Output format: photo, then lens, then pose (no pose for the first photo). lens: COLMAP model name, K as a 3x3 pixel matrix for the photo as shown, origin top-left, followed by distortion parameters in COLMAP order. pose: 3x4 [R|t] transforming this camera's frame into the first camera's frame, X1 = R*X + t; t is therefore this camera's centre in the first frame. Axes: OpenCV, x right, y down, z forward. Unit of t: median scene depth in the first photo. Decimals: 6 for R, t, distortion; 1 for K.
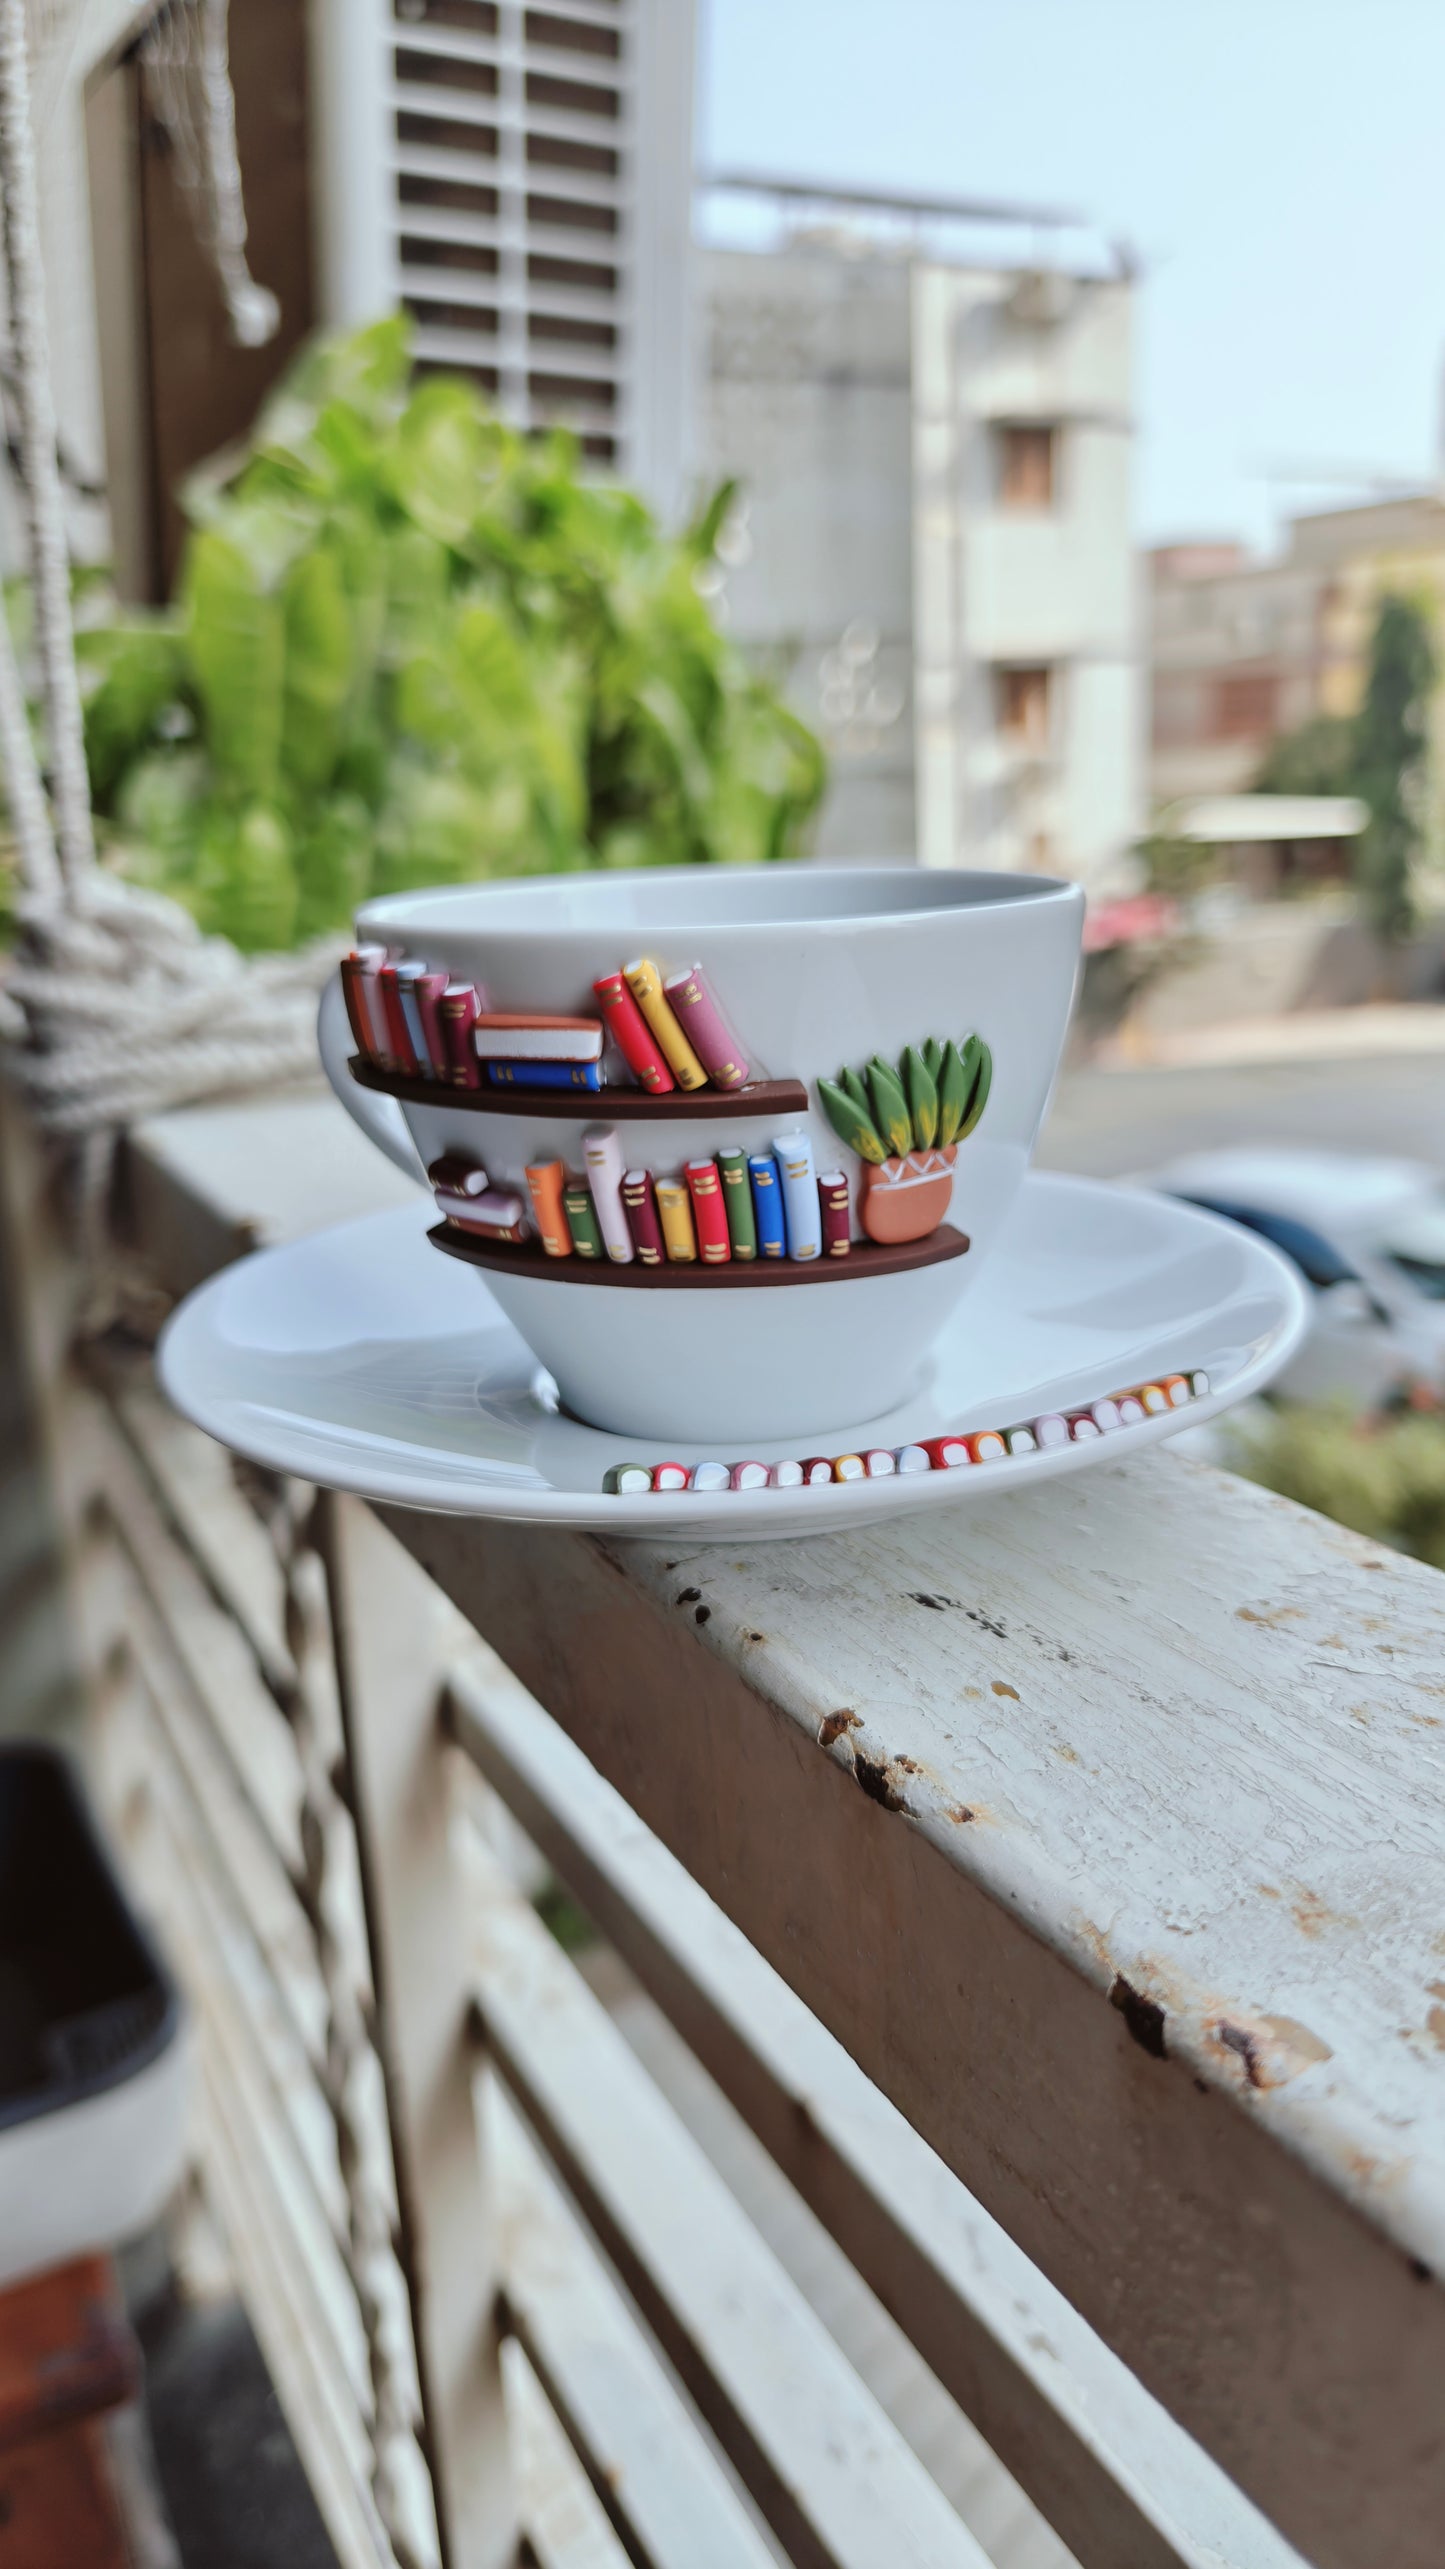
lens RADIAL K [[1959.8, 0, 722.5], [0, 1959.8, 1284.5], [0, 0, 1]] dist [0.000252, -0.063080]
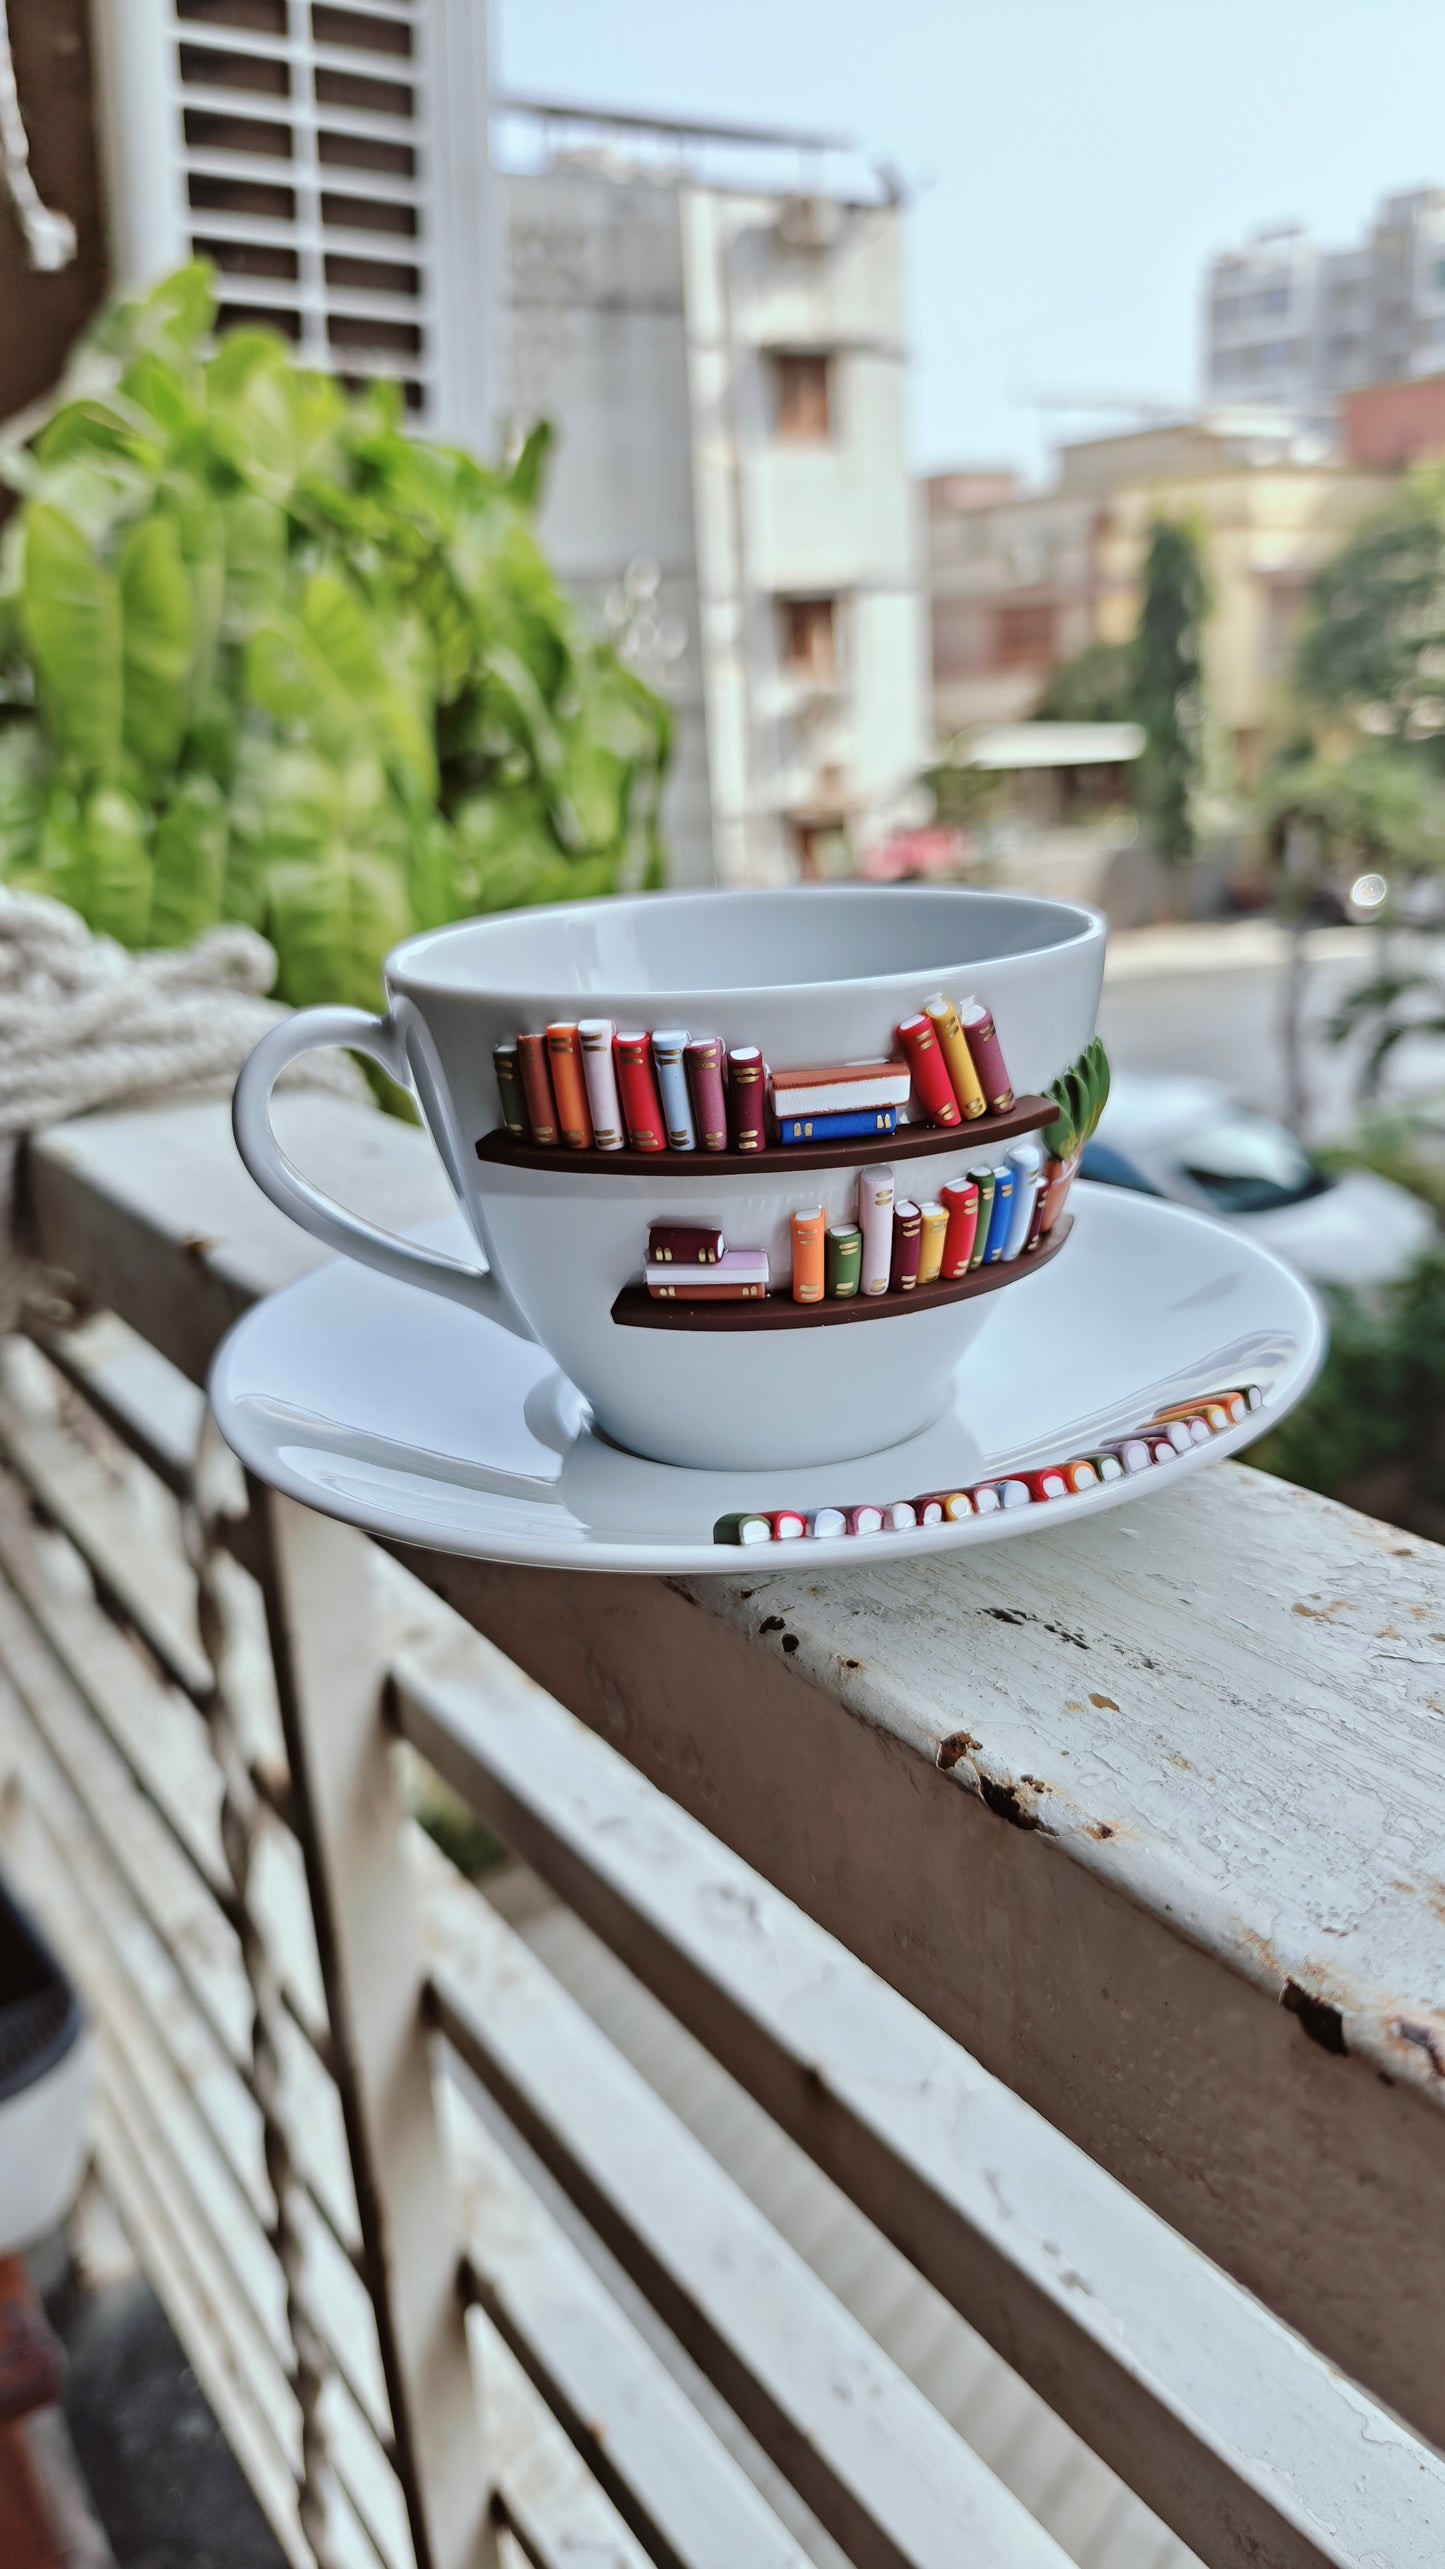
lens RADIAL K [[1947.5, 0, 755.8], [0, 1947.5, 1298.6], [0, 0, 1]] dist [0.006831, -0.065811]
pose [[0.992675, -0.050482, 0.109763, -0.124906], [0.046200, 0.998081, 0.041218, -0.053699], [-0.111633, -0.035845, 0.993103, -0.015402]]
